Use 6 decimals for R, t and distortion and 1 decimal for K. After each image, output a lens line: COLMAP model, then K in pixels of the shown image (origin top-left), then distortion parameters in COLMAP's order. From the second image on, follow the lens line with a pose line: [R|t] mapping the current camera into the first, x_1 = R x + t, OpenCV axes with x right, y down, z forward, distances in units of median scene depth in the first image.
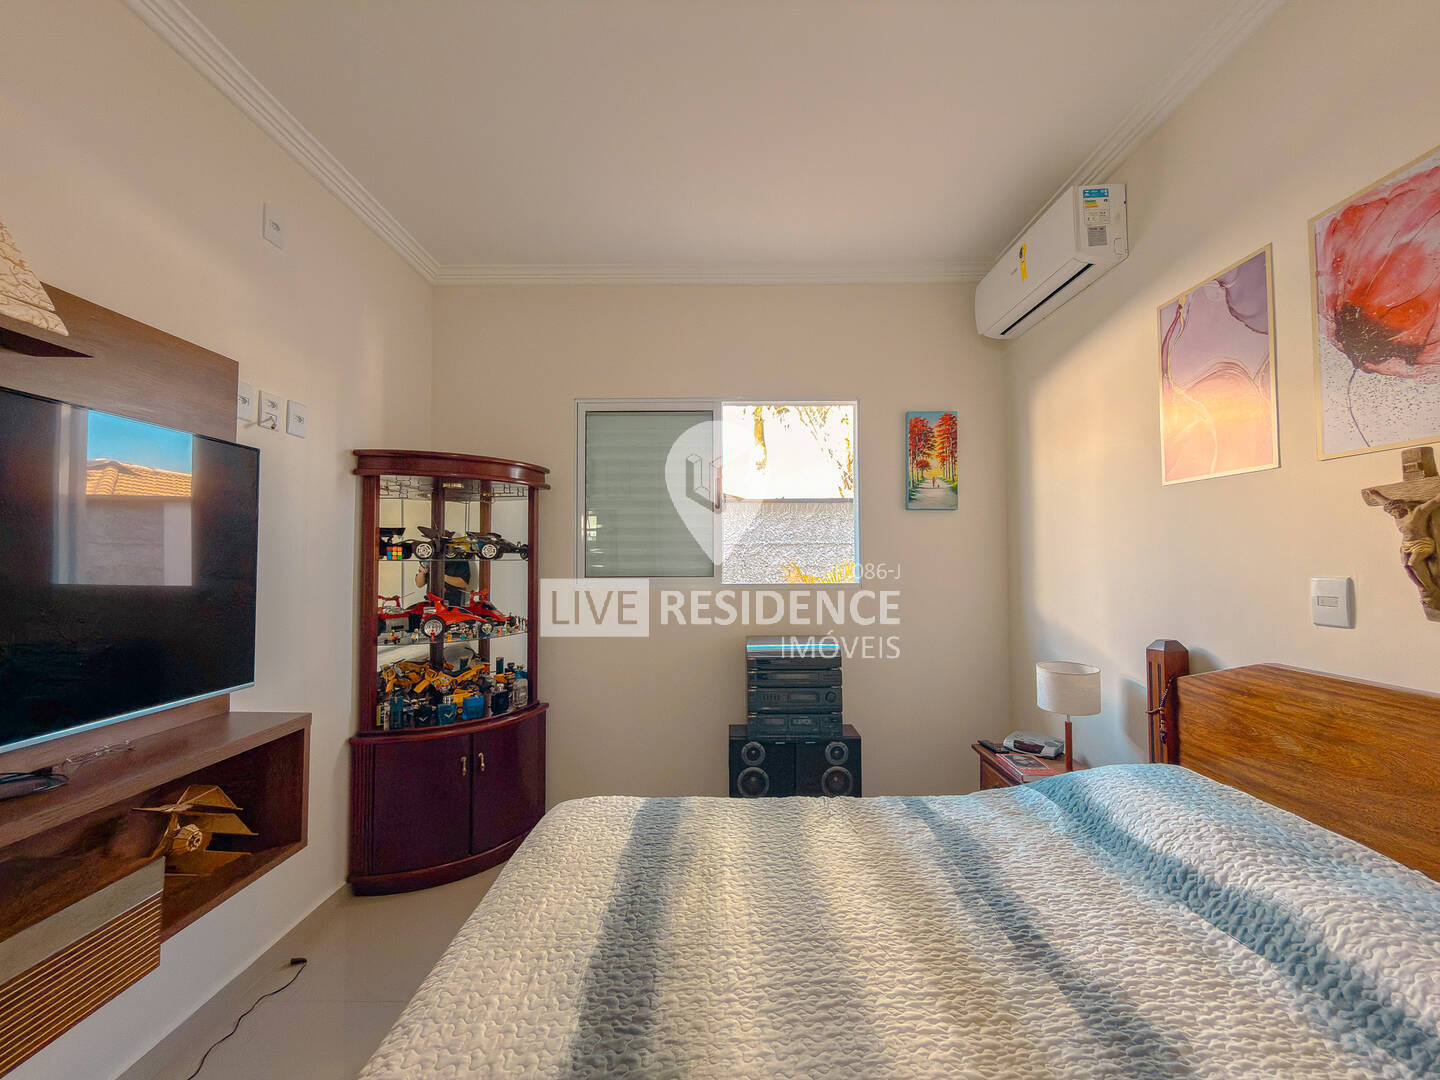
lens RADIAL K [[575.5, 0, 720.0], [0, 575.5, 540.0], [0, 0, 1]] dist [-0.001407, 0.000417]
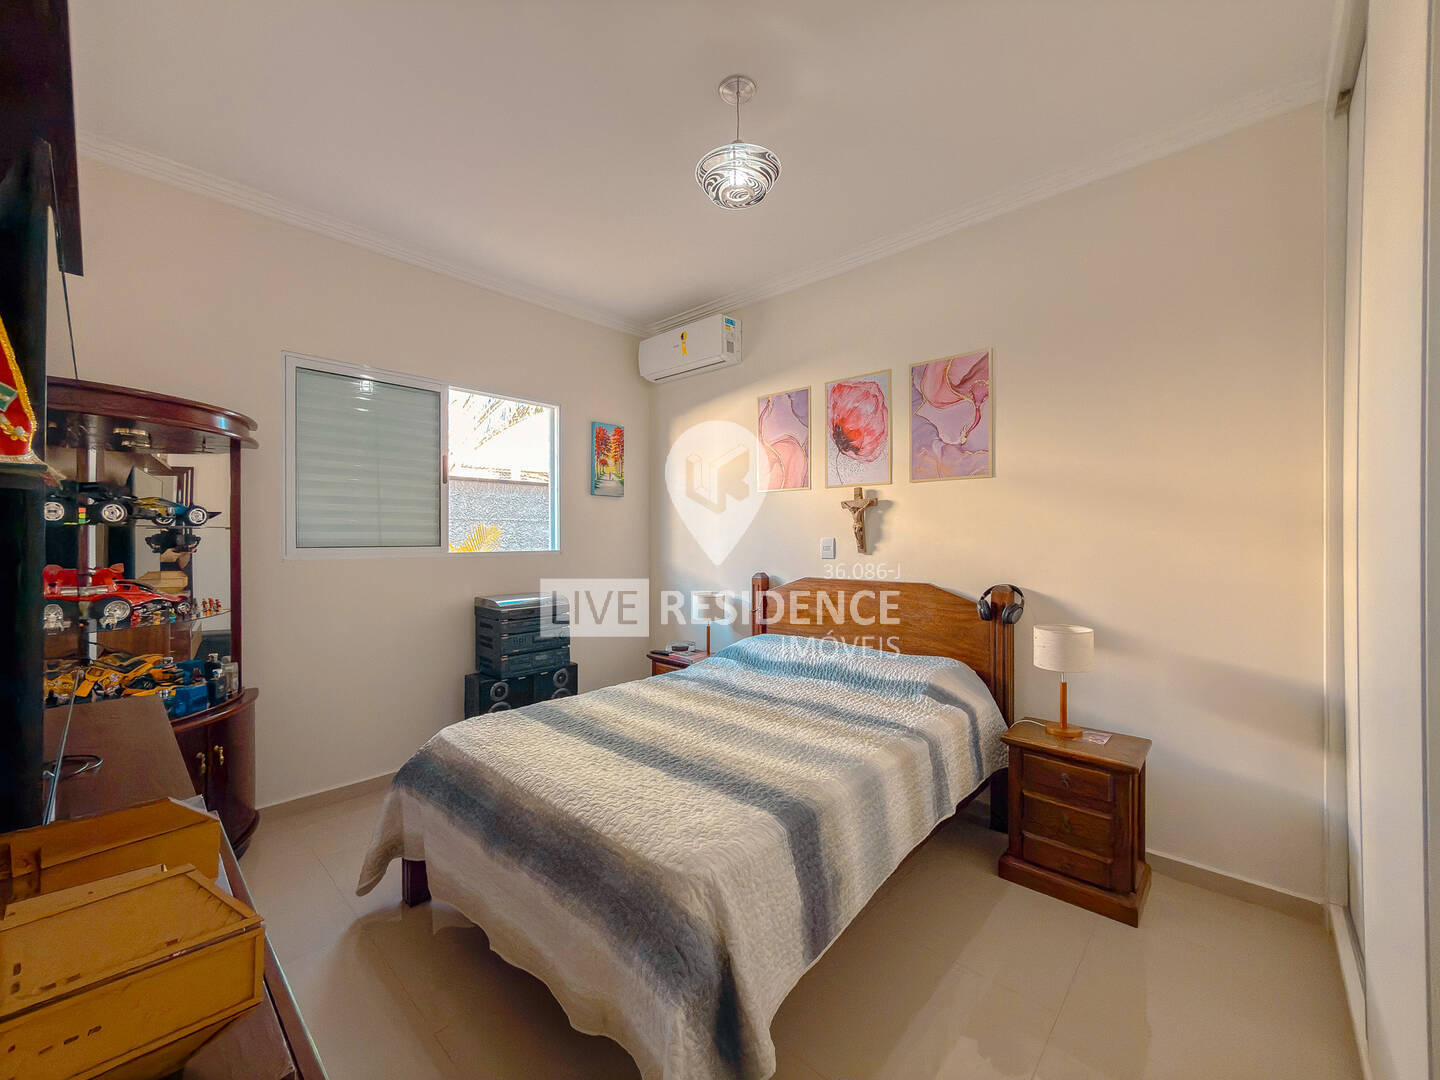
lens RADIAL K [[575.5, 0, 720.0], [0, 575.5, 540.0], [0, 0, 1]] dist [-0.001407, 0.000417]
pose [[0.678891, -0.001565, 0.734237, -0.653287], [-0.024157, 0.999409, 0.024466, 0.017425], [-0.733842, -0.034347, 0.678452, -0.187023]]
